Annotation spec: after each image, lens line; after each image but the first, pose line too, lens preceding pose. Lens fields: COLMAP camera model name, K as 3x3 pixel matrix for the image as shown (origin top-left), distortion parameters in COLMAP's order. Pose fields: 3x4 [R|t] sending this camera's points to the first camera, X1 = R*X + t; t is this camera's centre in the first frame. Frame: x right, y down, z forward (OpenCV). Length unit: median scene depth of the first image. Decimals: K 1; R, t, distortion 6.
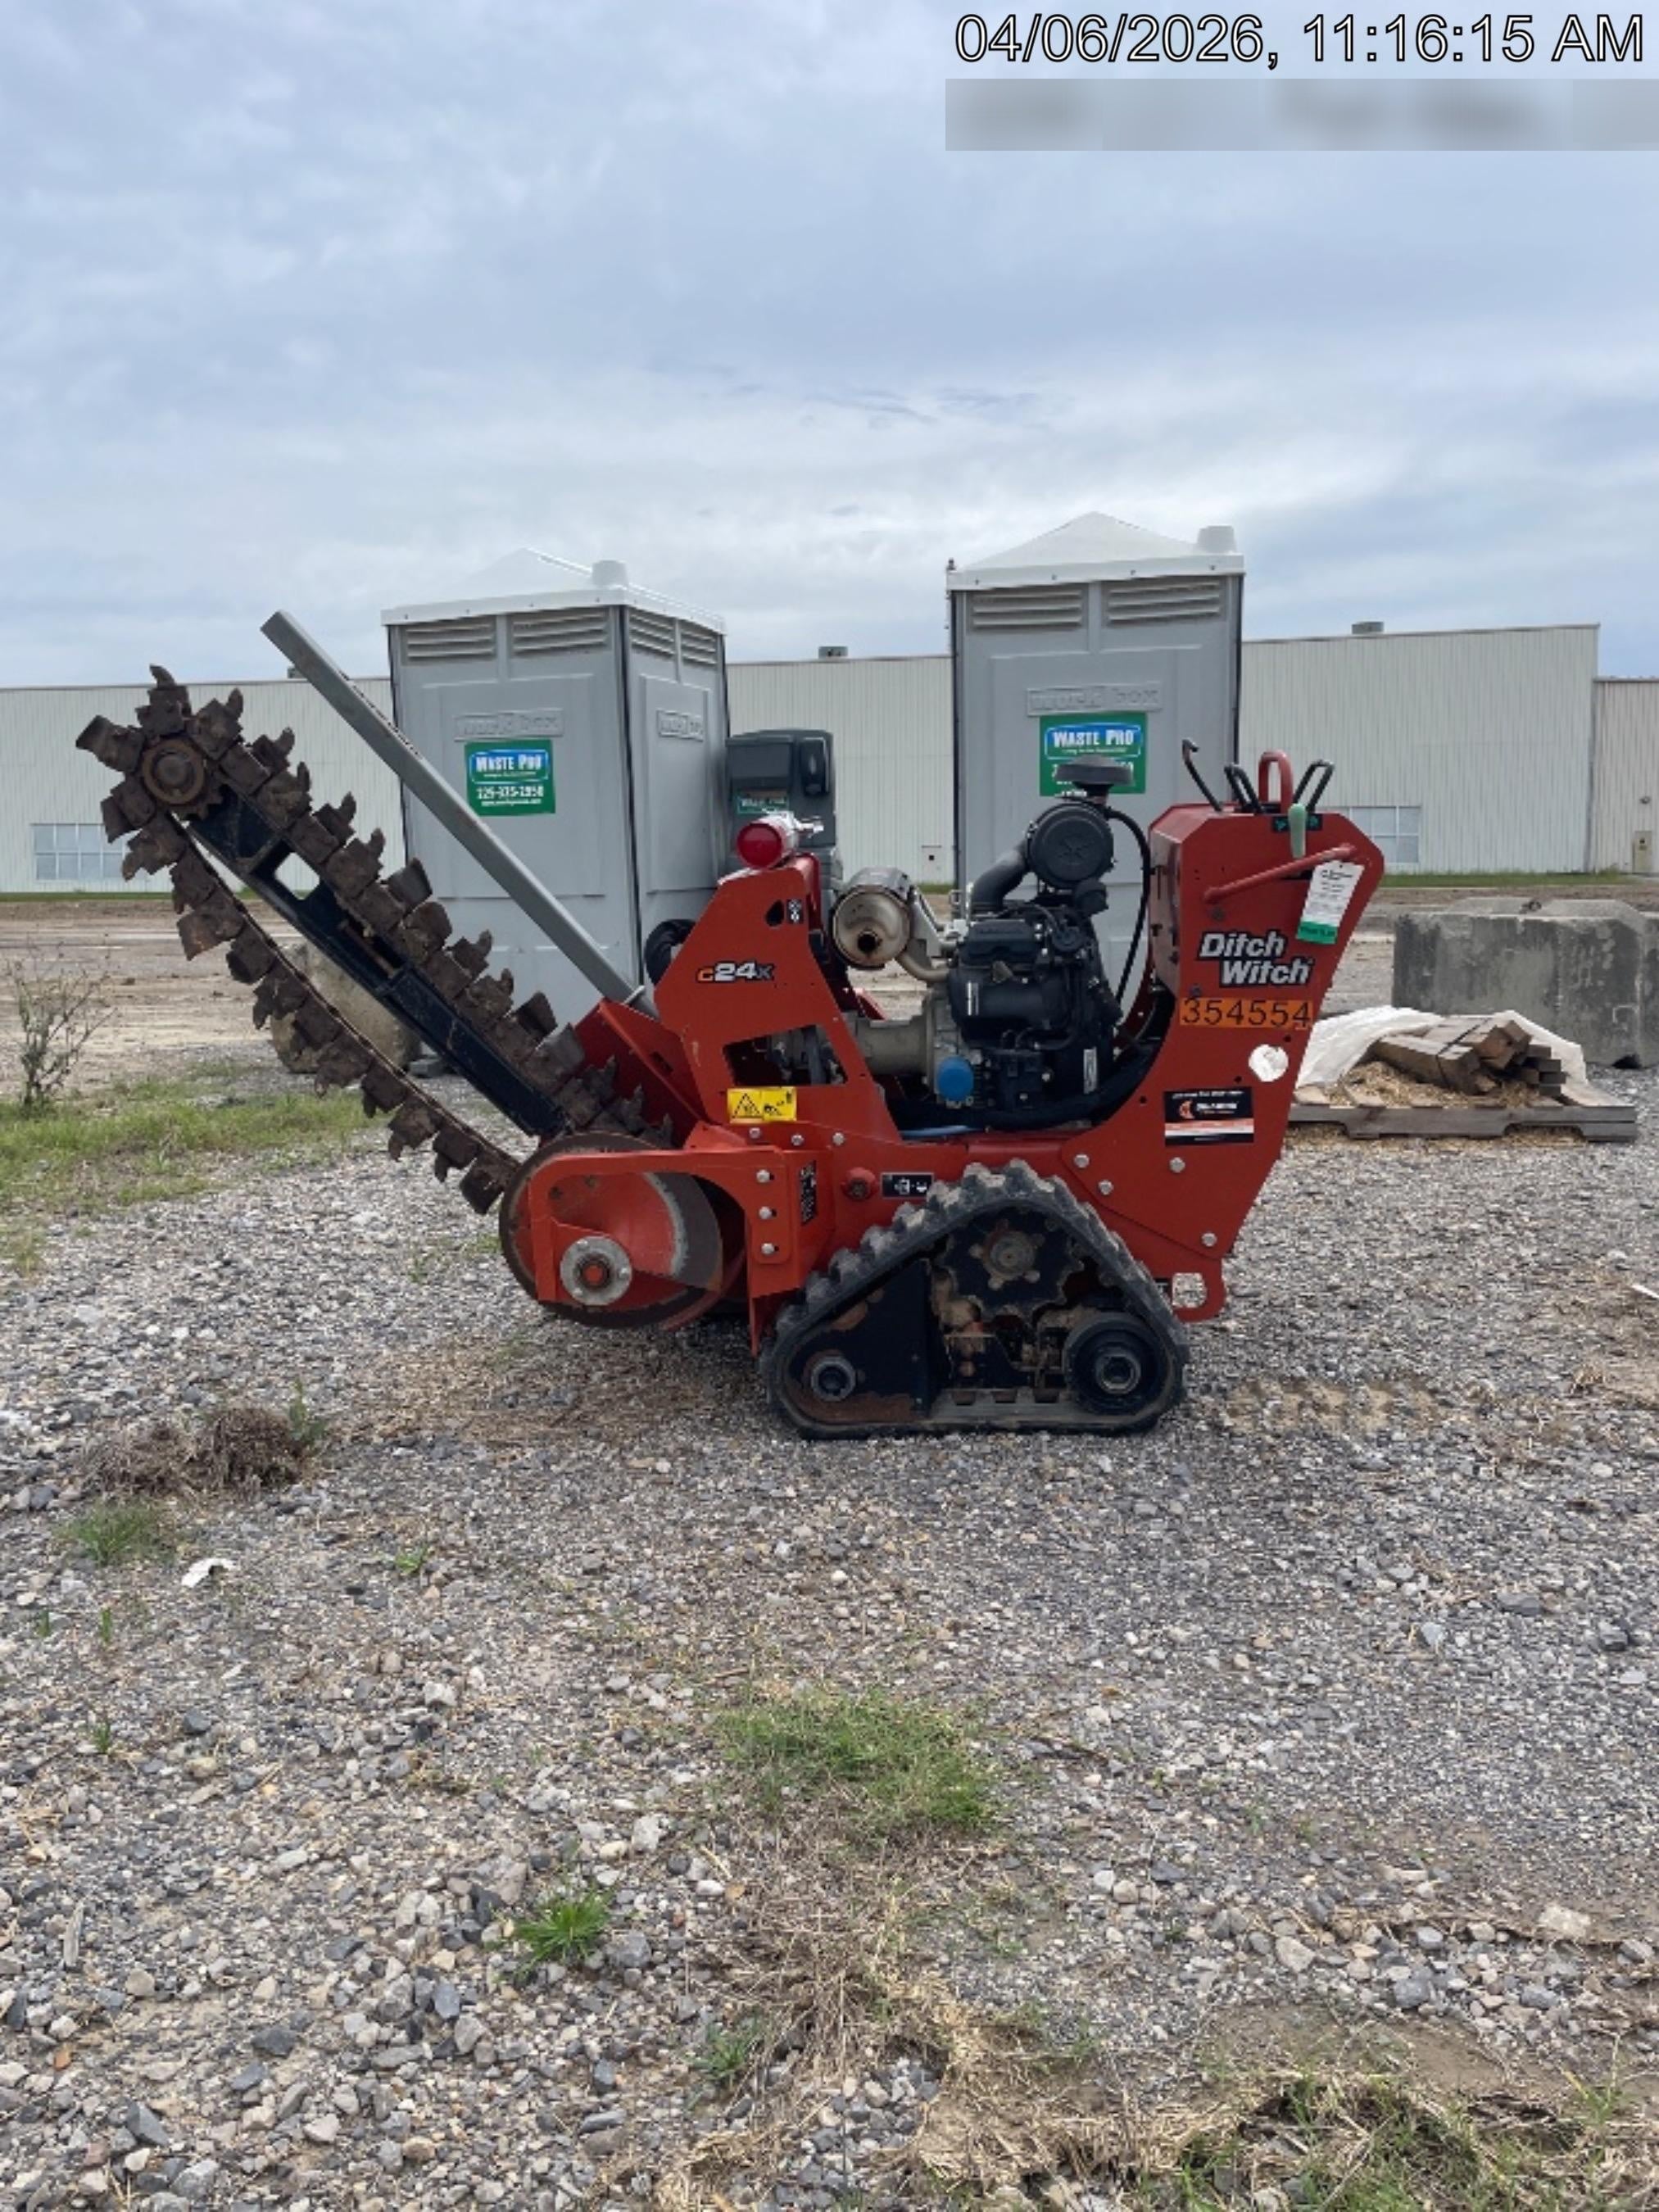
lens RADIAL K [[1649.0, 0, 830.0], [0, 1649.0, 1133.3], [0, 0, 1]] dist [0.081880, -0.115911]
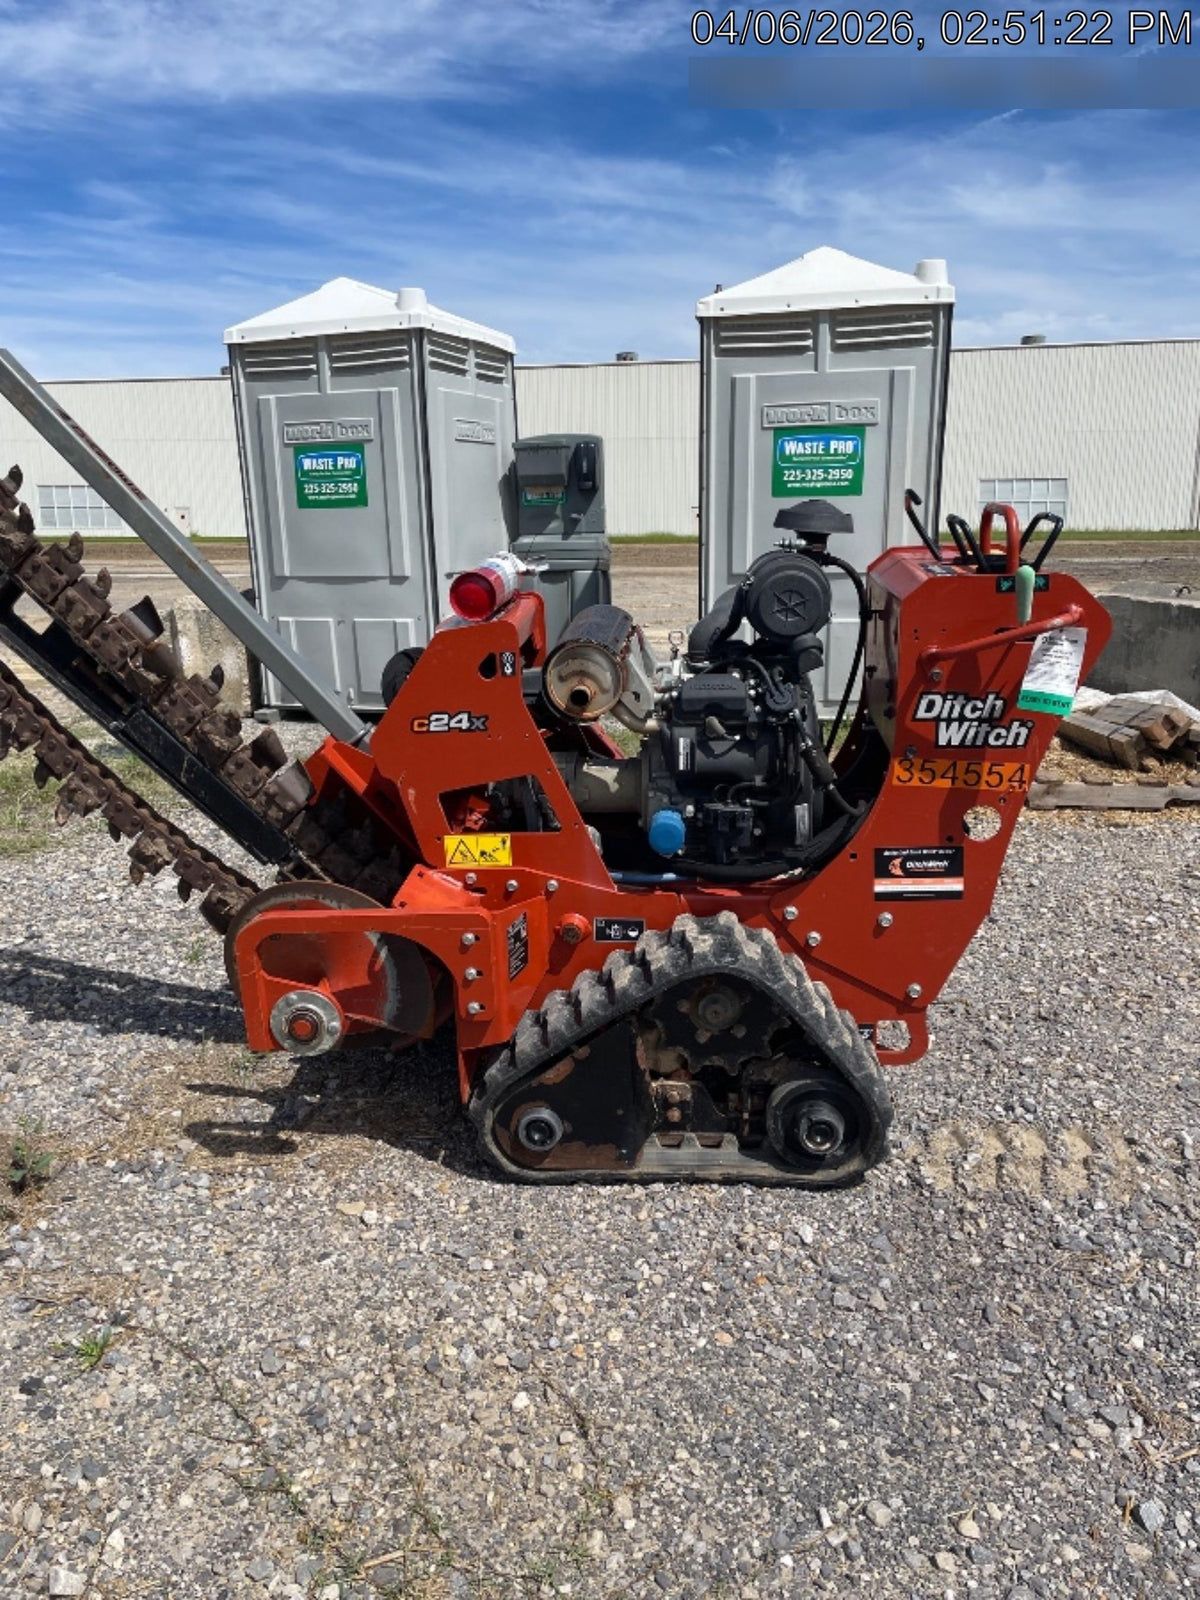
lens RADIAL K [[1155.7, 0, 602.4], [0, 1155.7, 801.6], [0, 0, 1]] dist [0.075521, -0.103486]
pose [[0.999687, 0.013013, -0.021375, 0.051257], [-0.011138, 0.996268, 0.085593, -0.111023], [0.022409, -0.085328, 0.996101, 0.296765]]
